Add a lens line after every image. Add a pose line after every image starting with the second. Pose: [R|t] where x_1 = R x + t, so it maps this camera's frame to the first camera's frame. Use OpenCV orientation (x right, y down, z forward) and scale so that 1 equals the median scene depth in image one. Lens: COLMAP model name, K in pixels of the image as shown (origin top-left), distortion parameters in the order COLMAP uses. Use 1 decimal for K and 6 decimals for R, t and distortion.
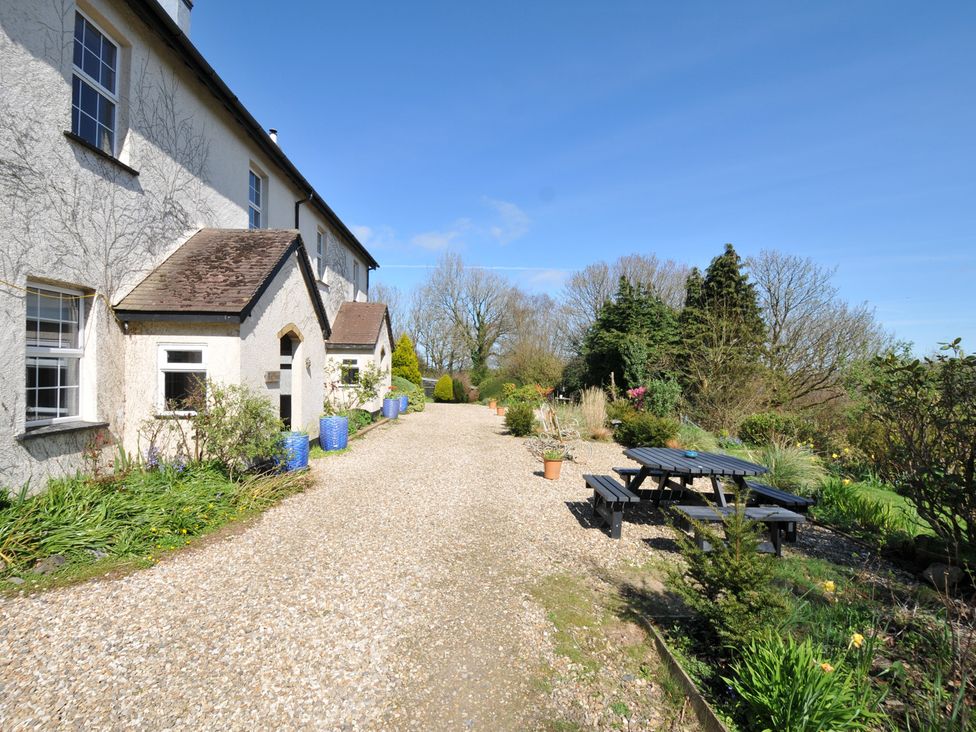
lens RADIAL K [[495.1, 0, 487.6], [0, 495.1, 375.1], [0, 0, 1]] dist [-0.002985, -0.003474]
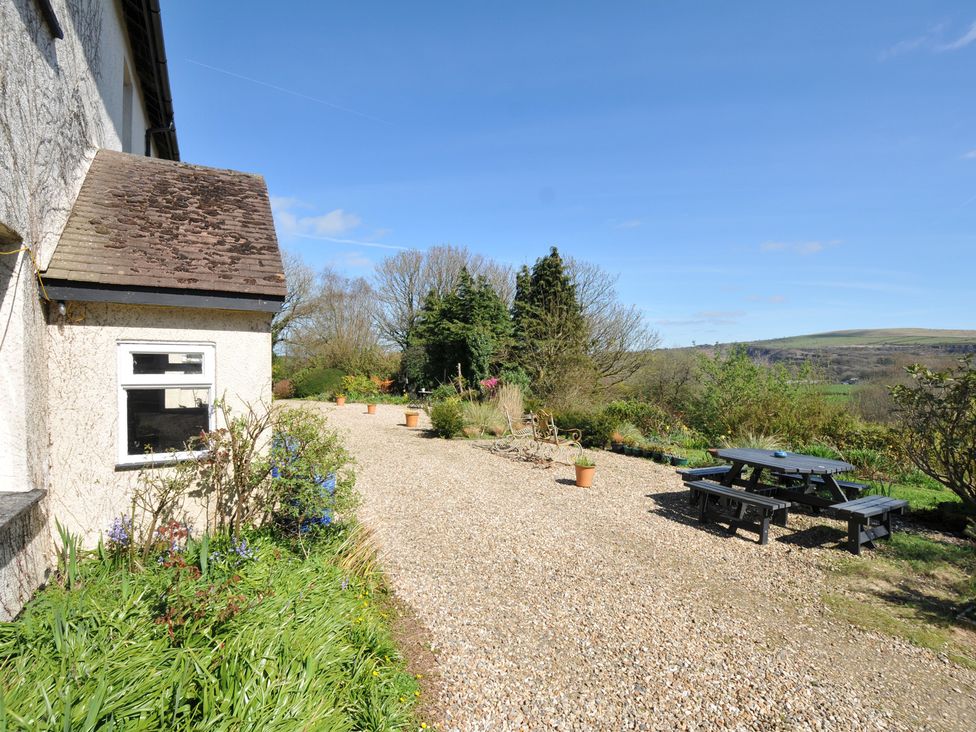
lens RADIAL K [[495.1, 0, 487.6], [0, 495.1, 375.1], [0, 0, 1]] dist [-0.002985, -0.003474]
pose [[0.882253, -0.016198, 0.470496, -0.184465], [0.002113, 0.999534, 0.030449, -0.013532], [-0.470770, -0.025870, 0.881876, 0.093836]]
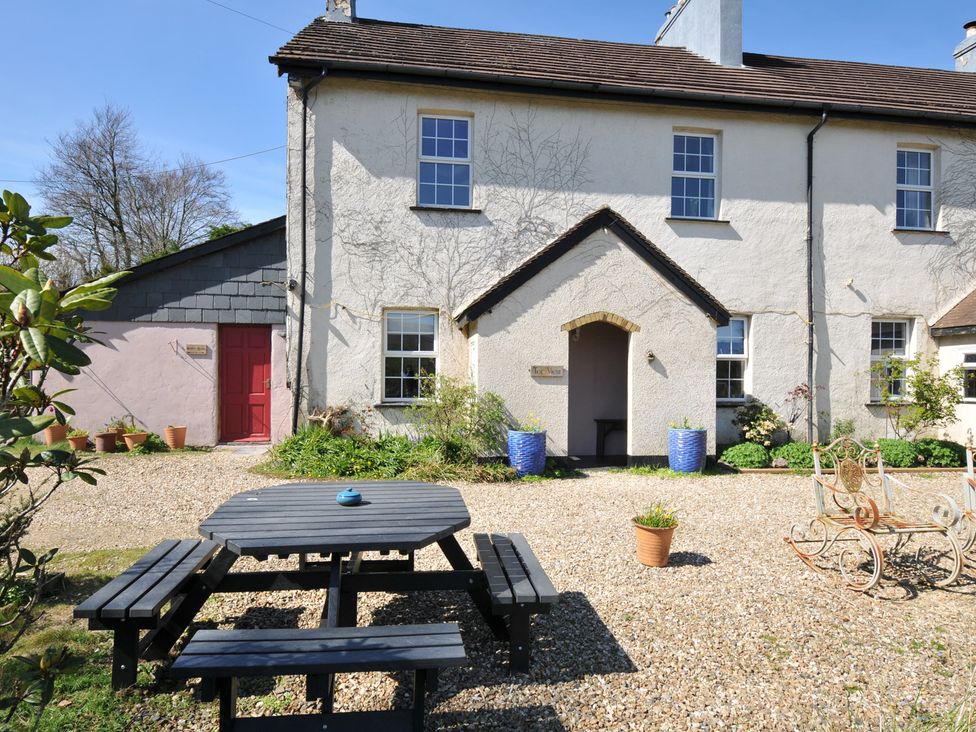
lens RADIAL K [[495.1, 0, 487.6], [0, 495.1, 375.1], [0, 0, 1]] dist [-0.002985, -0.003474]
pose [[0.086597, -0.001866, -0.996242, 0.185144], [-0.020205, 0.999789, -0.003629, 0.005290], [0.996039, 0.020444, 0.086541, 0.309006]]
